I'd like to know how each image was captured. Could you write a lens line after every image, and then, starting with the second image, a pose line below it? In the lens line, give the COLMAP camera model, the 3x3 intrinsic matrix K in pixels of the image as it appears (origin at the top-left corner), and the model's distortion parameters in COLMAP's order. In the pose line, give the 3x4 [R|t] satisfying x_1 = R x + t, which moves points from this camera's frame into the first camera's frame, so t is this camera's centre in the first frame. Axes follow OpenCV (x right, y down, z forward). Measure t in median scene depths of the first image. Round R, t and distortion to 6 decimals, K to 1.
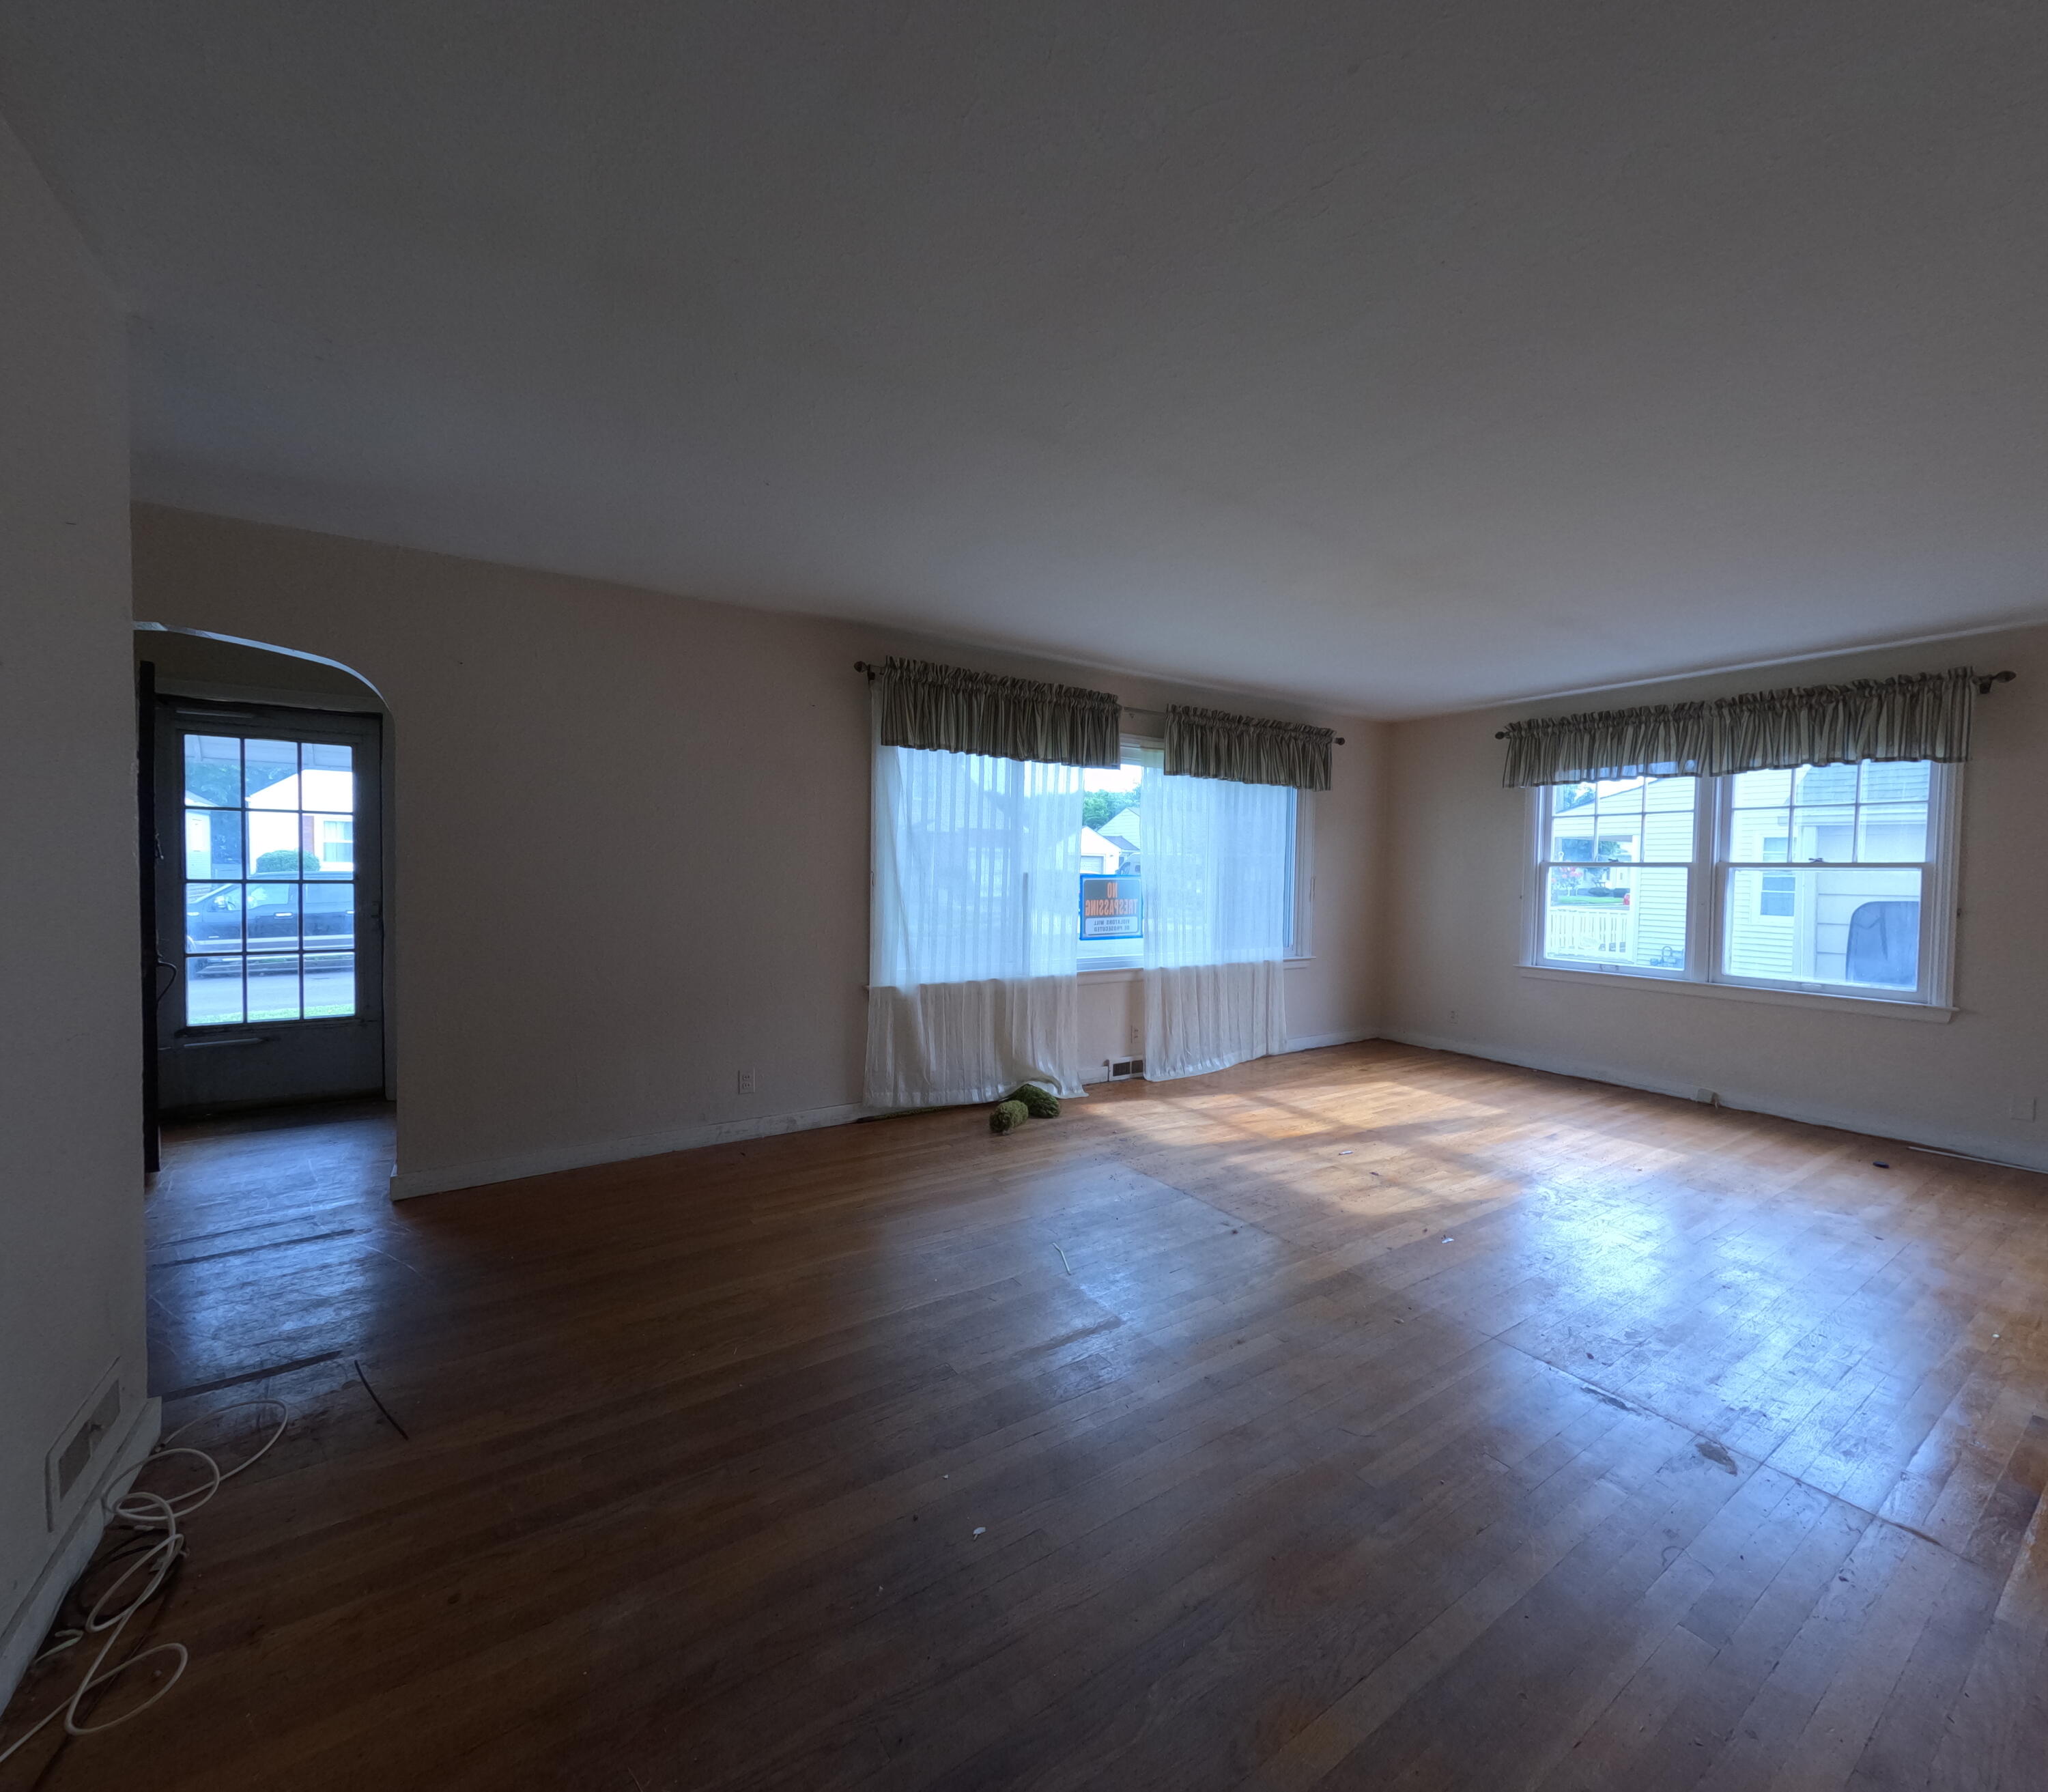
lens RADIAL K [[830.1, 0, 1027.5], [0, 830.1, 891.5], [0, 0, 1]] dist [-0.000956, -0.000074]
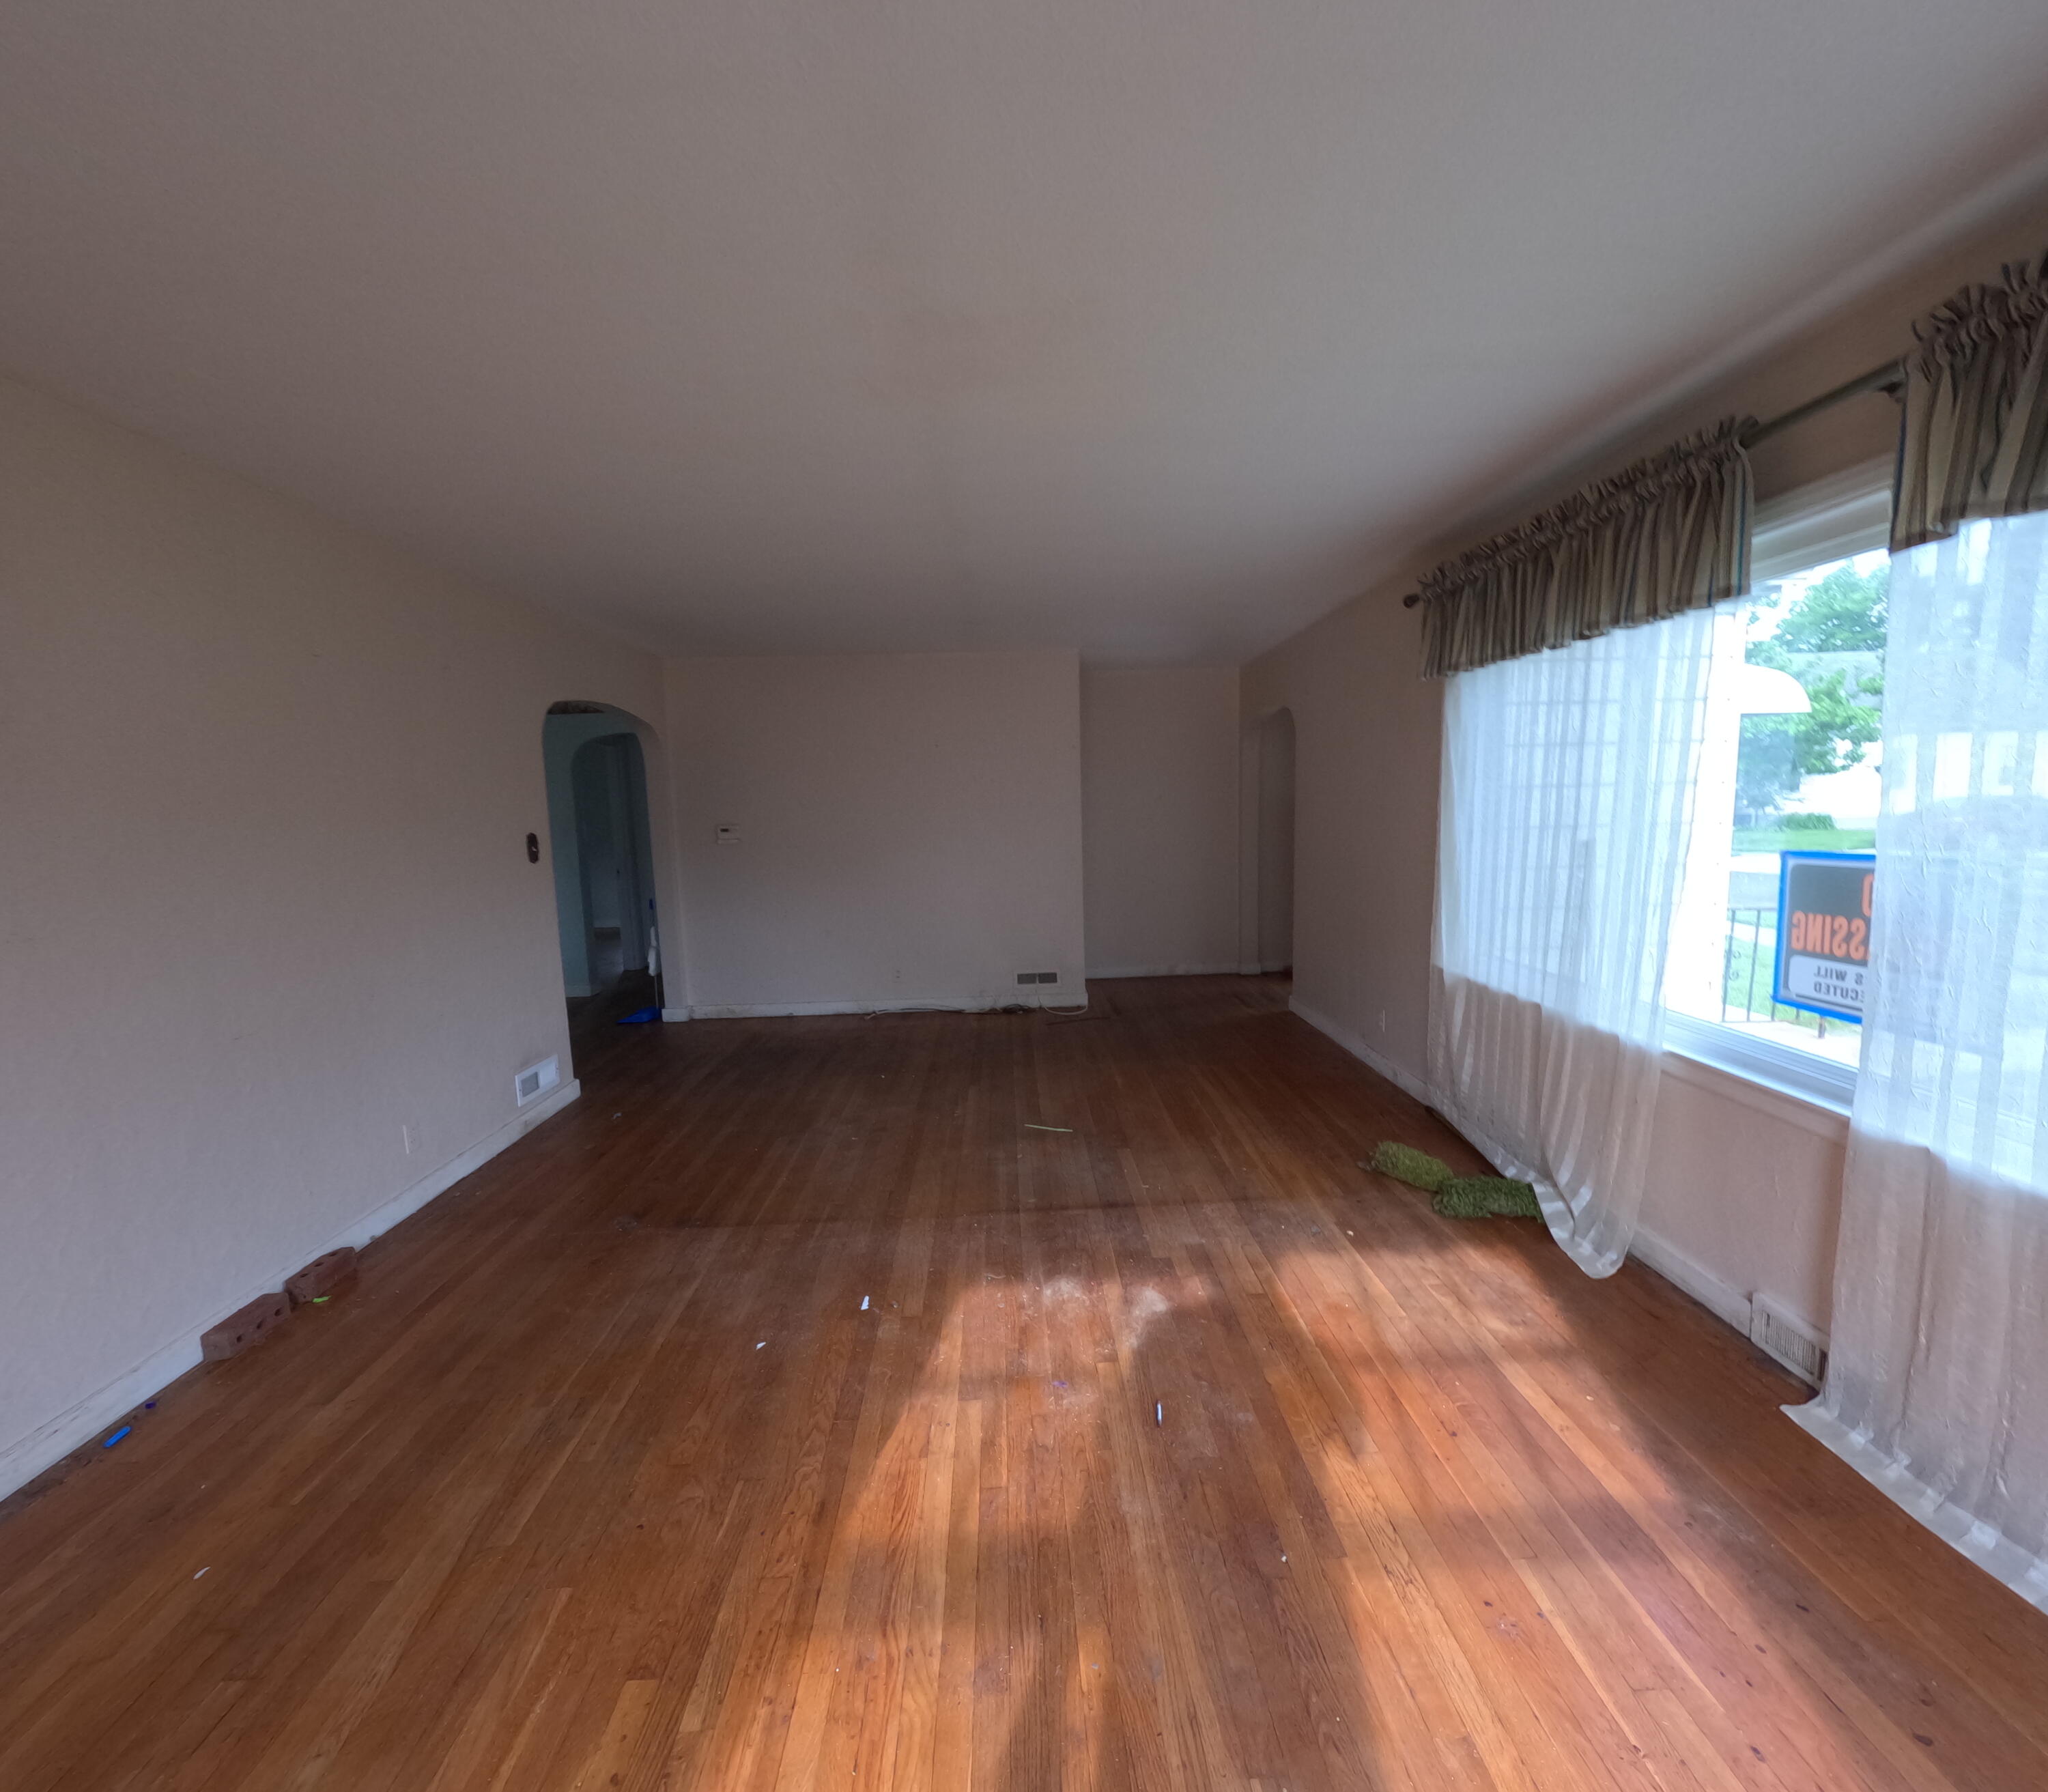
lens RADIAL K [[830.1, 0, 1028.5], [0, 830.1, 907.7], [0, 0, 1]] dist [-0.000956, -0.000074]
pose [[-0.518931, 0.103227, -0.848561, 0.705689], [-0.011632, 0.991737, 0.127758, -0.045320], [0.854737, 0.076168, -0.513442, 1.002350]]
